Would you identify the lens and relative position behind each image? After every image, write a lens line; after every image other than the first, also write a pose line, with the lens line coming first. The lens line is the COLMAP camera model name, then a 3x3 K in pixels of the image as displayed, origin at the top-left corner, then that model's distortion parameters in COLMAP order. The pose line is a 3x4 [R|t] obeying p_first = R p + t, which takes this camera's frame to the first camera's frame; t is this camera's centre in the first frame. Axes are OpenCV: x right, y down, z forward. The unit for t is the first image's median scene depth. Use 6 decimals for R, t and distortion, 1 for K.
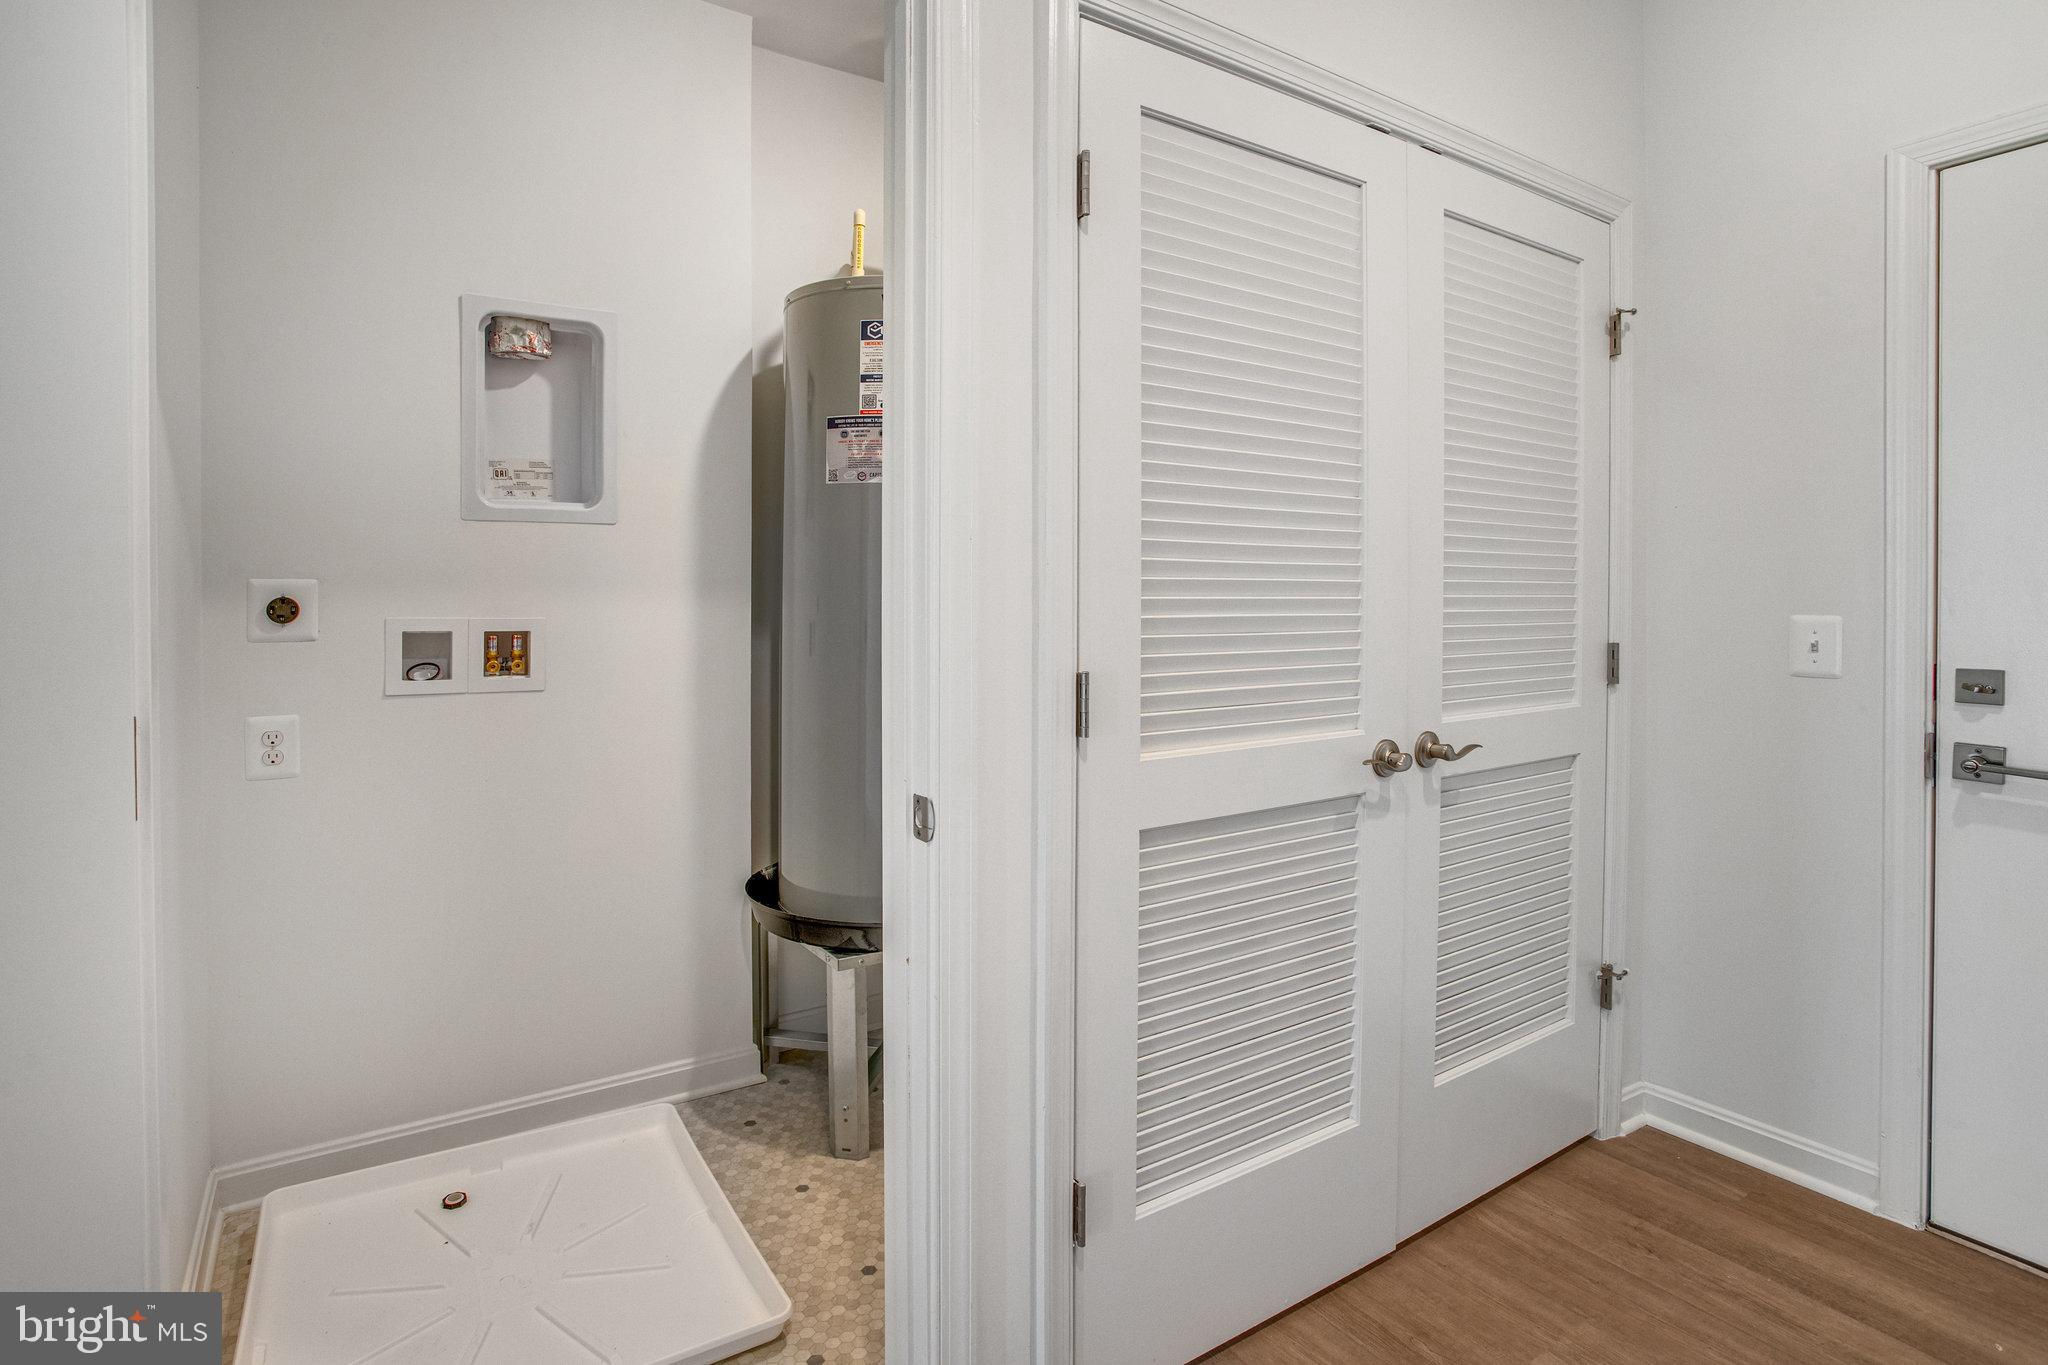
lens RADIAL K [[1003.8, 0, 998.2], [0, 1003.8, 616.0], [0, 0, 1]] dist [-0.021004, -0.000284]
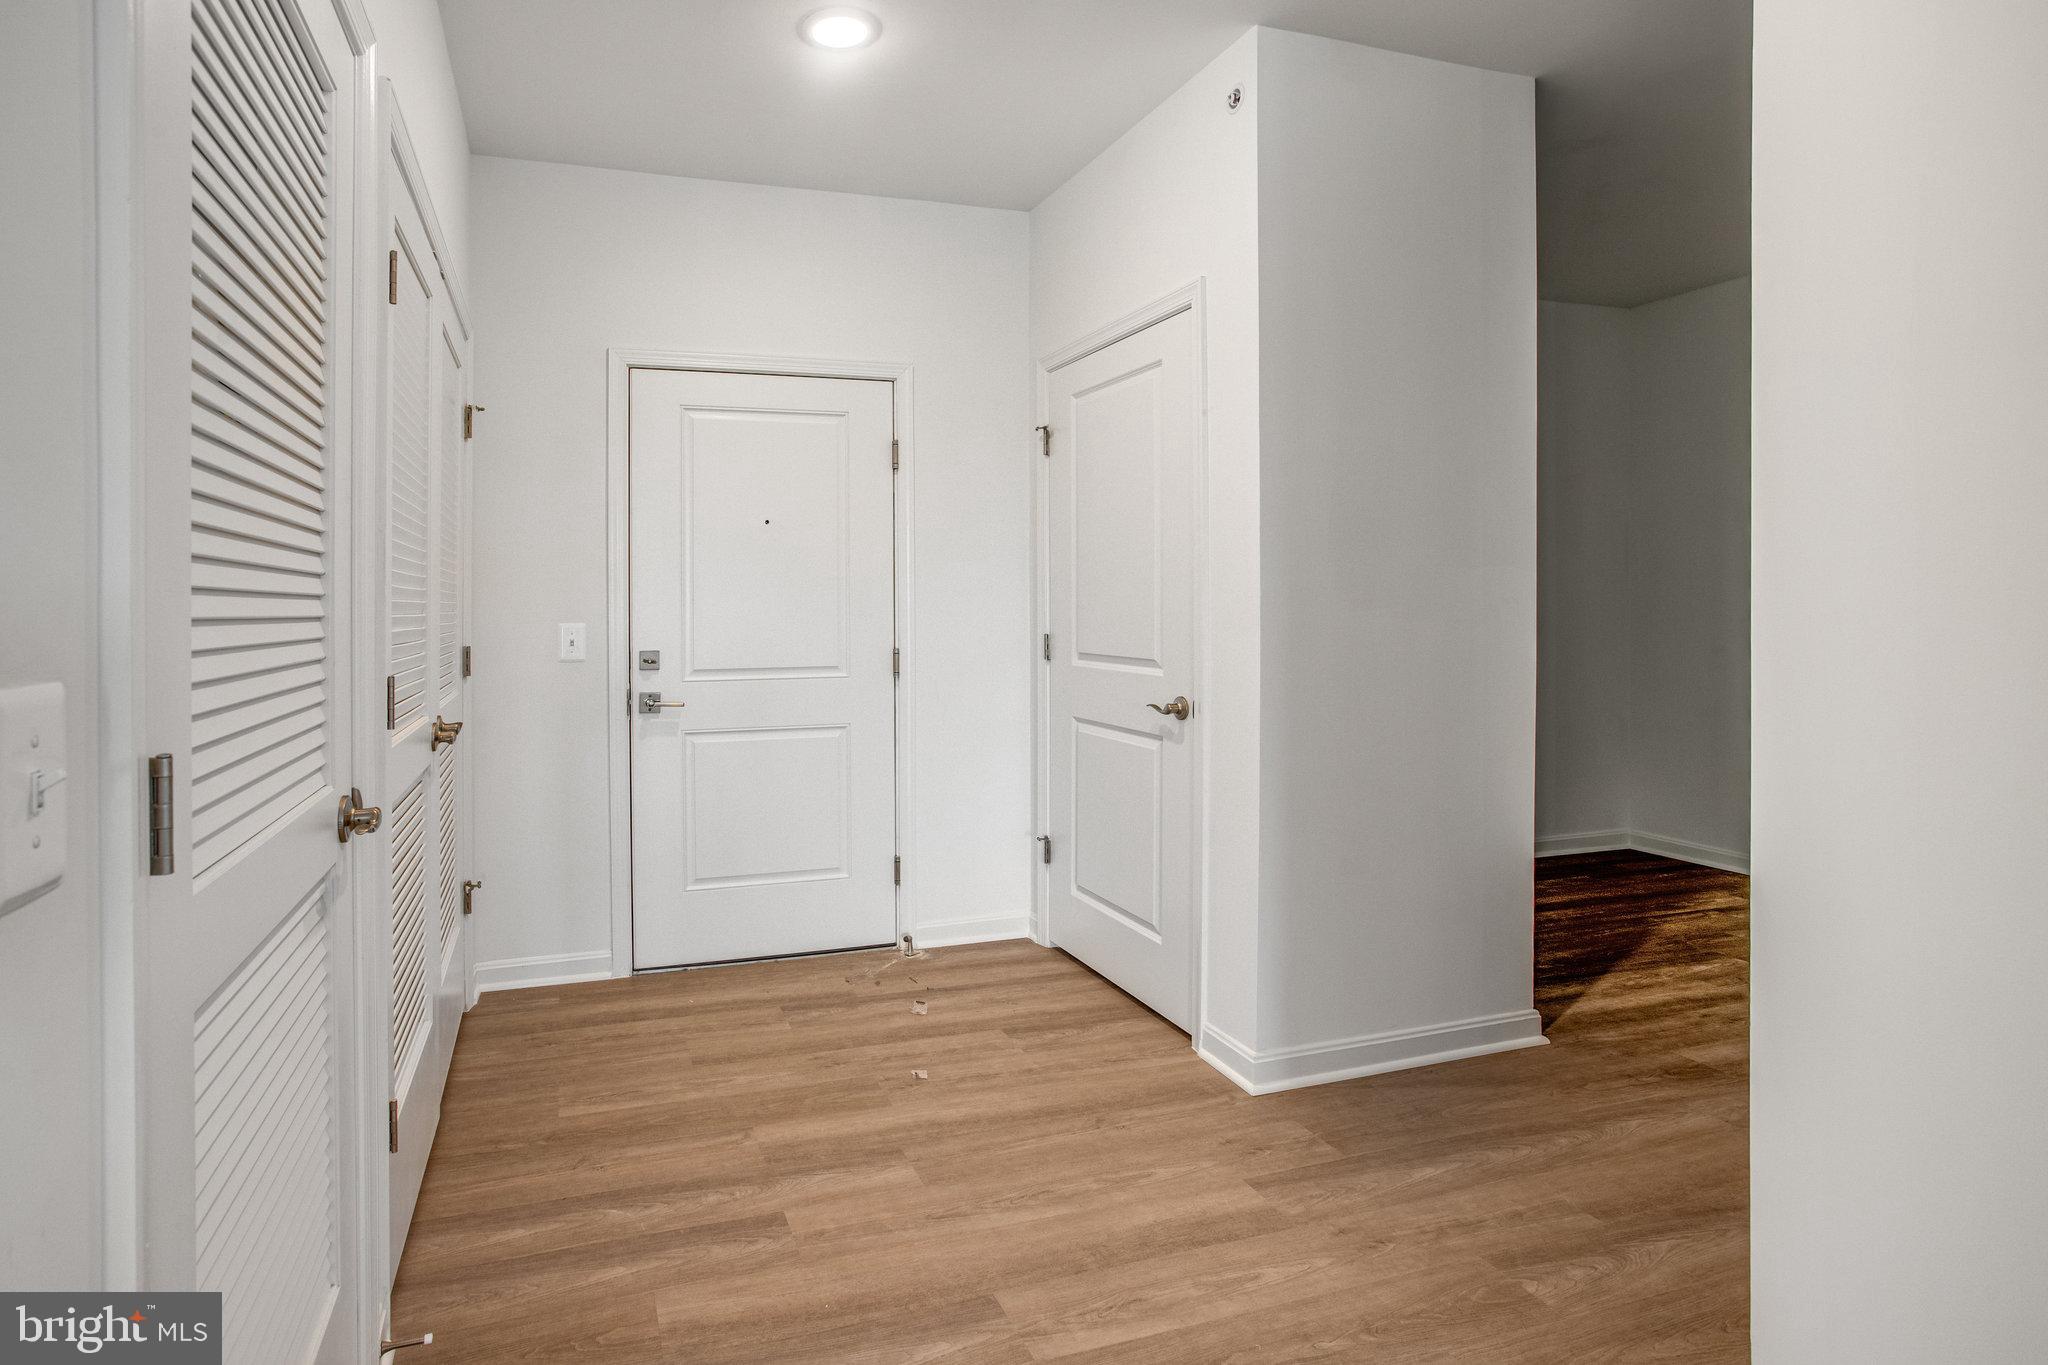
lens RADIAL K [[1003.8, 0, 998.2], [0, 1003.8, 616.0], [0, 0, 1]] dist [-0.021004, -0.000284]
pose [[0.170967, -0.010849, 0.985217, -0.696209], [0.020501, 0.999762, 0.007451, -0.010802], [-0.985063, 0.018924, 0.171149, 0.043660]]
